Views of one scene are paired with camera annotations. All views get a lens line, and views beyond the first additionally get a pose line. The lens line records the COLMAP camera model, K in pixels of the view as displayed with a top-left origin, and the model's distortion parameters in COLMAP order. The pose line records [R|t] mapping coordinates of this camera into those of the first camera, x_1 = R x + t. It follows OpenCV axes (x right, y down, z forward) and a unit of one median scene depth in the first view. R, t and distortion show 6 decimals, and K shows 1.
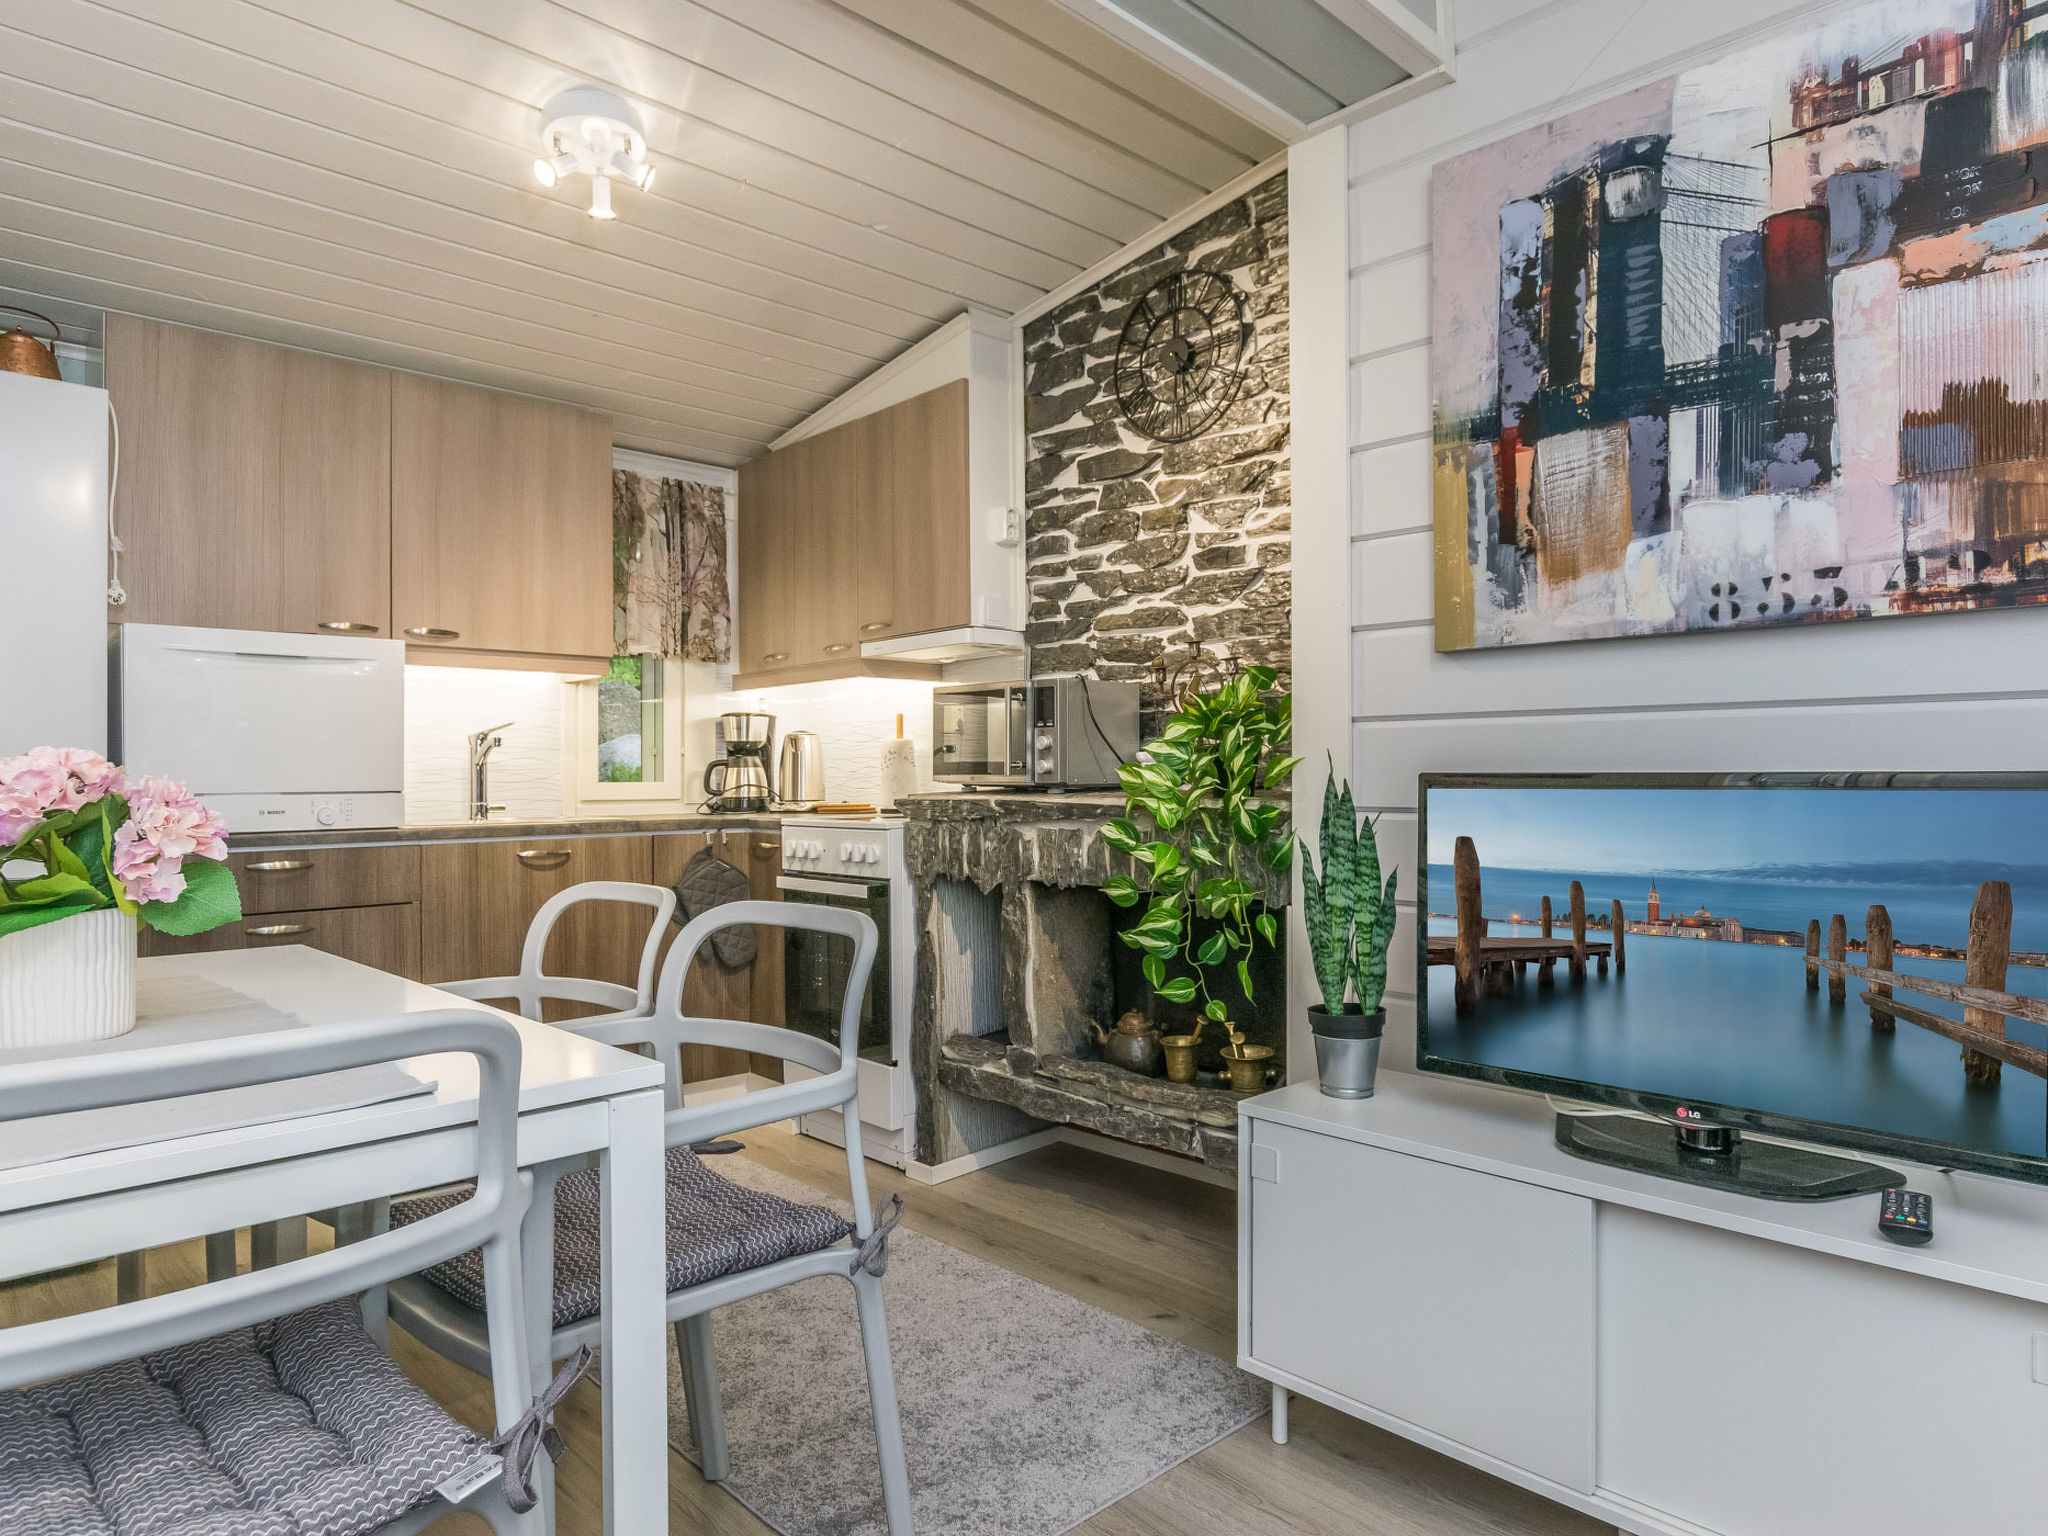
lens RADIAL K [[1230.8, 0, 1024.0], [0, 1230.8, 768.0], [0, 0, 1]] dist [0.003673, -0.007828]
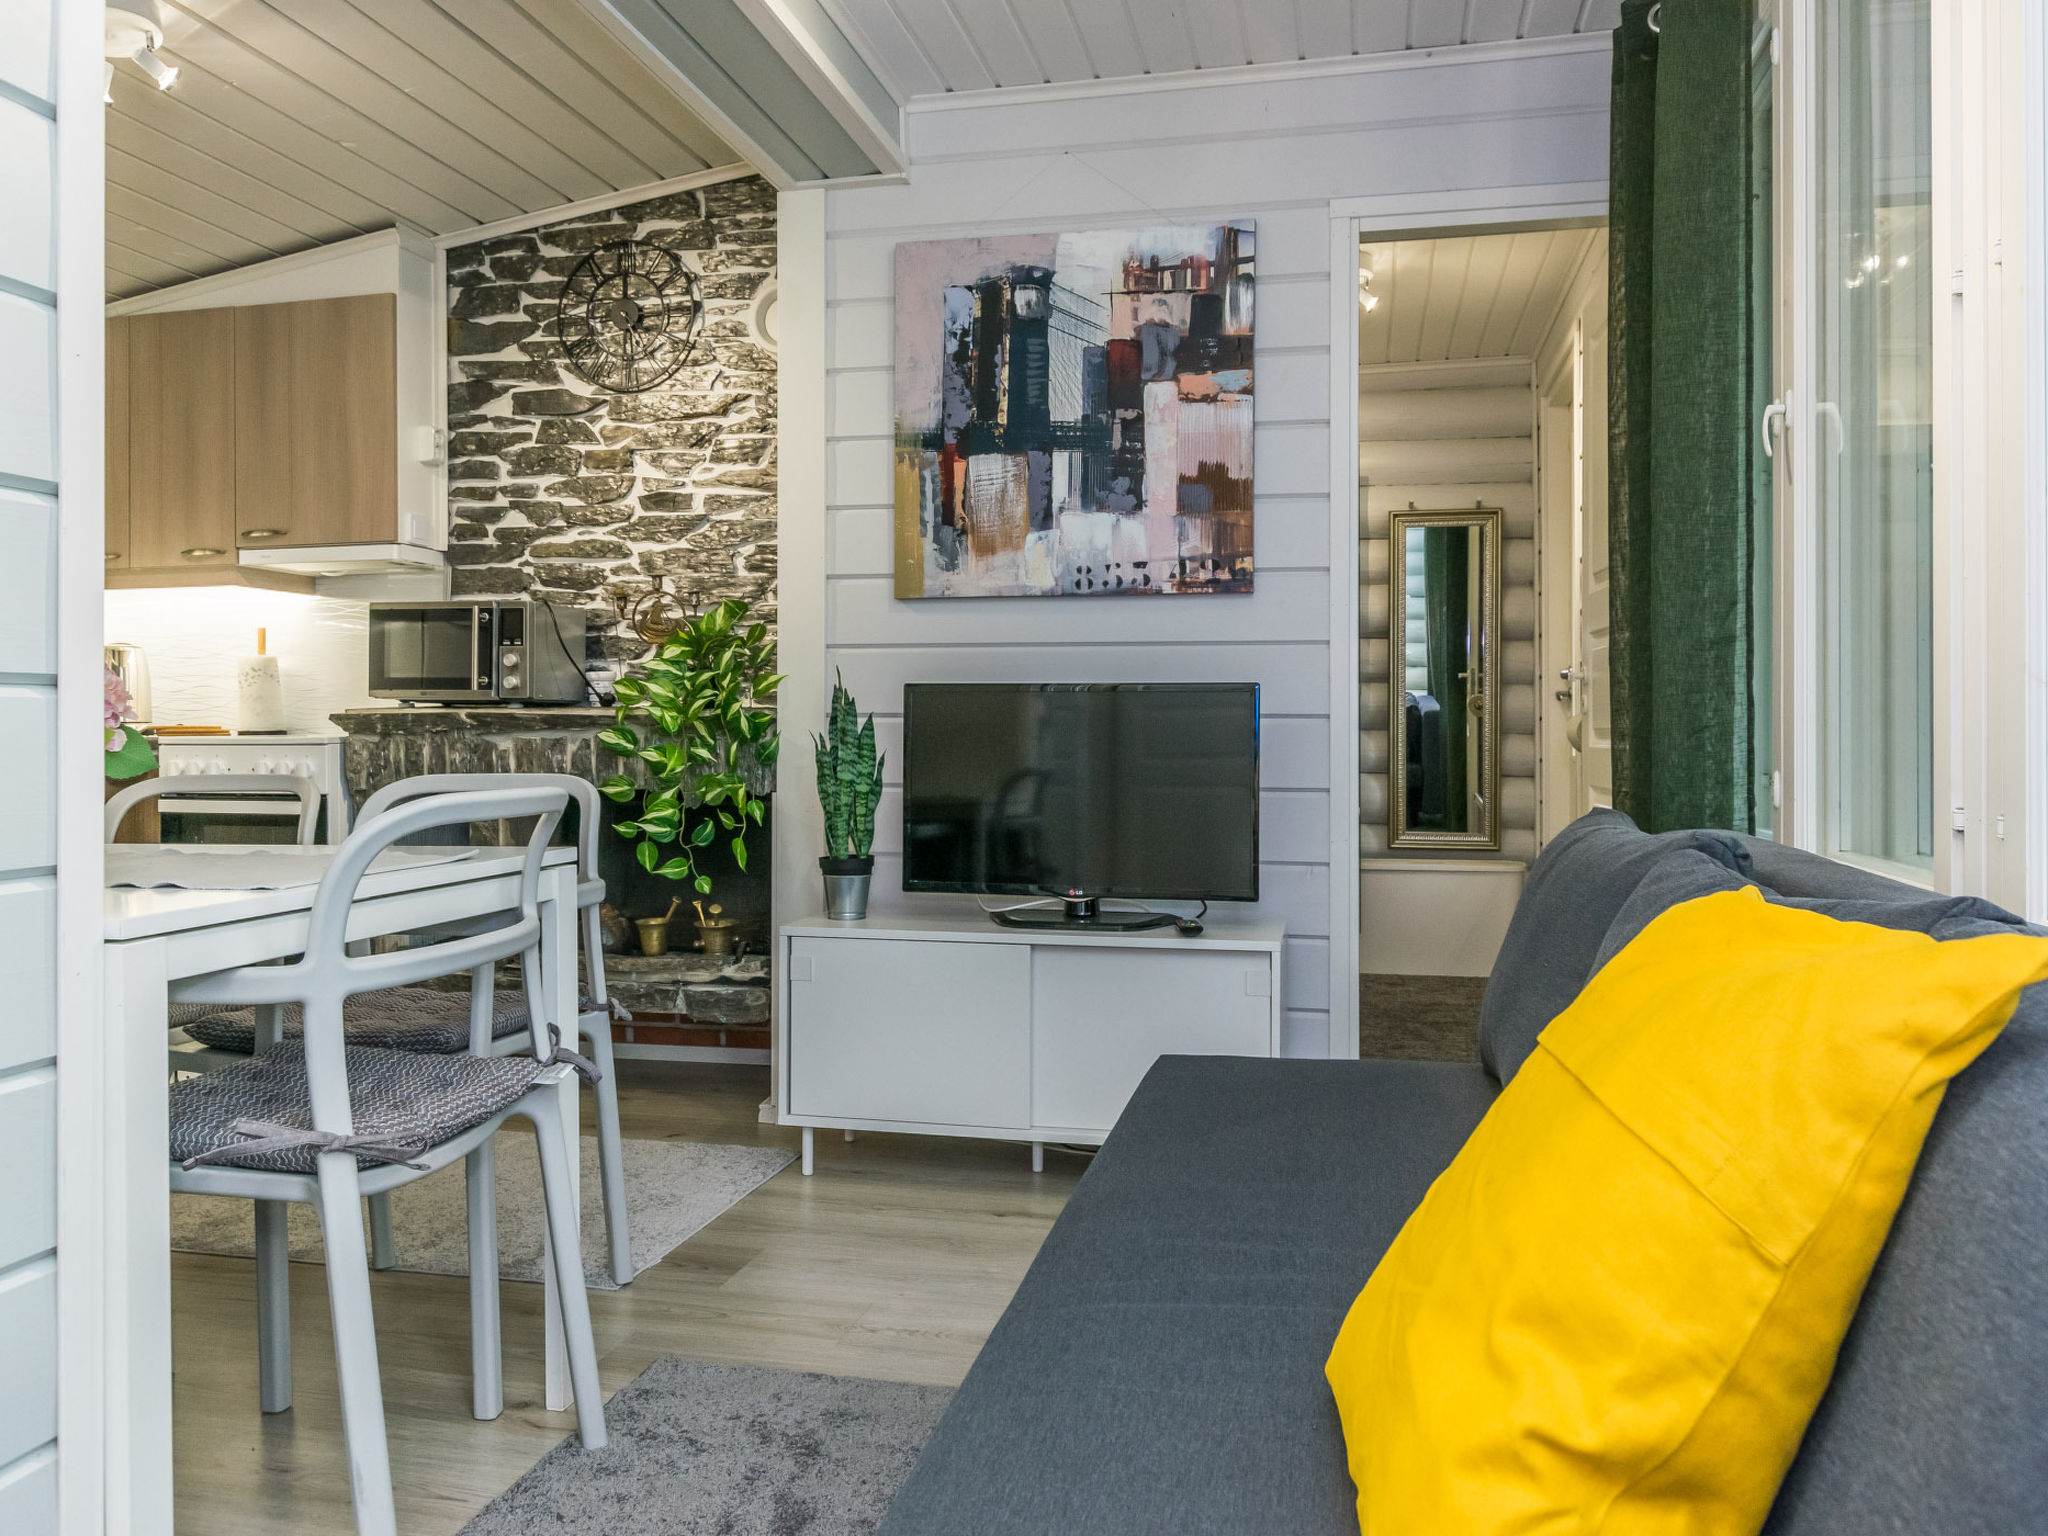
lens RADIAL K [[1502.3, 0, 1026.4], [0, 1502.3, 720.2], [0, 0, 1]] dist [-0.003308, 0.001852]
pose [[0.828858, 0.007929, 0.559403, -0.375673], [-0.007214, 0.999968, -0.003483, 0.036147], [-0.559412, -0.001149, 0.828889, -0.366240]]
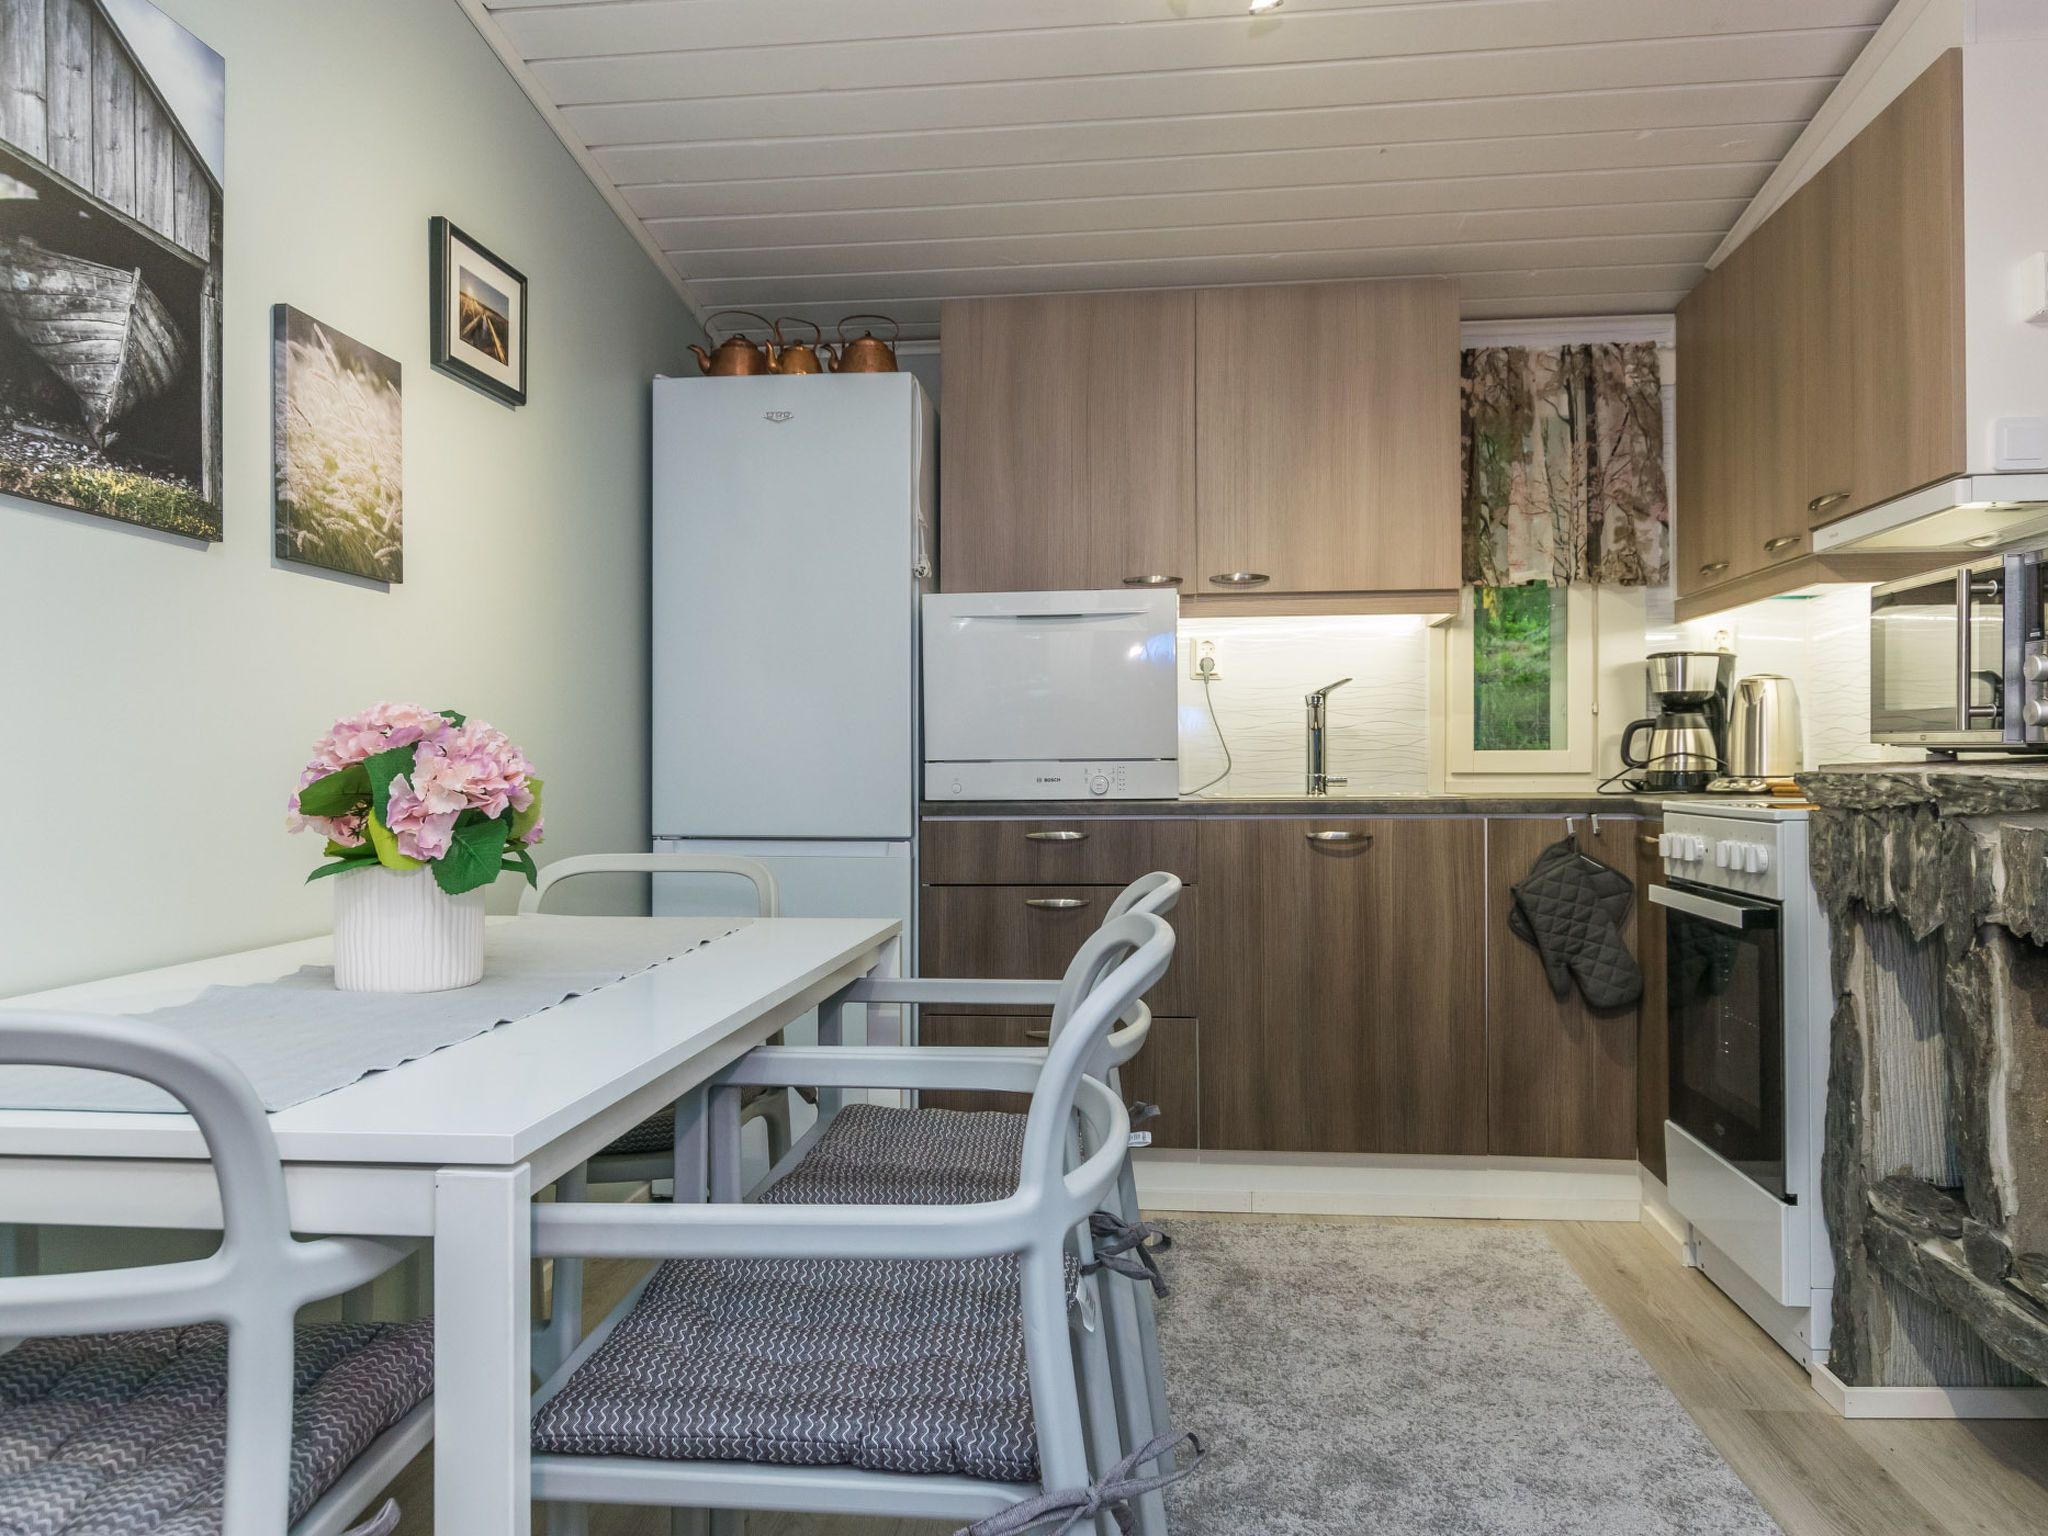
lens RADIAL K [[1374.1, 0, 1025.3], [0, 1374.1, 755.5], [0, 0, 1]] dist [0.002000, 0.000036]
pose [[0.650862, -0.000783, -0.759195, 0.199937], [0.007579, 0.999956, 0.005466, 0.011753], [0.759158, -0.009312, 0.650840, 0.304875]]
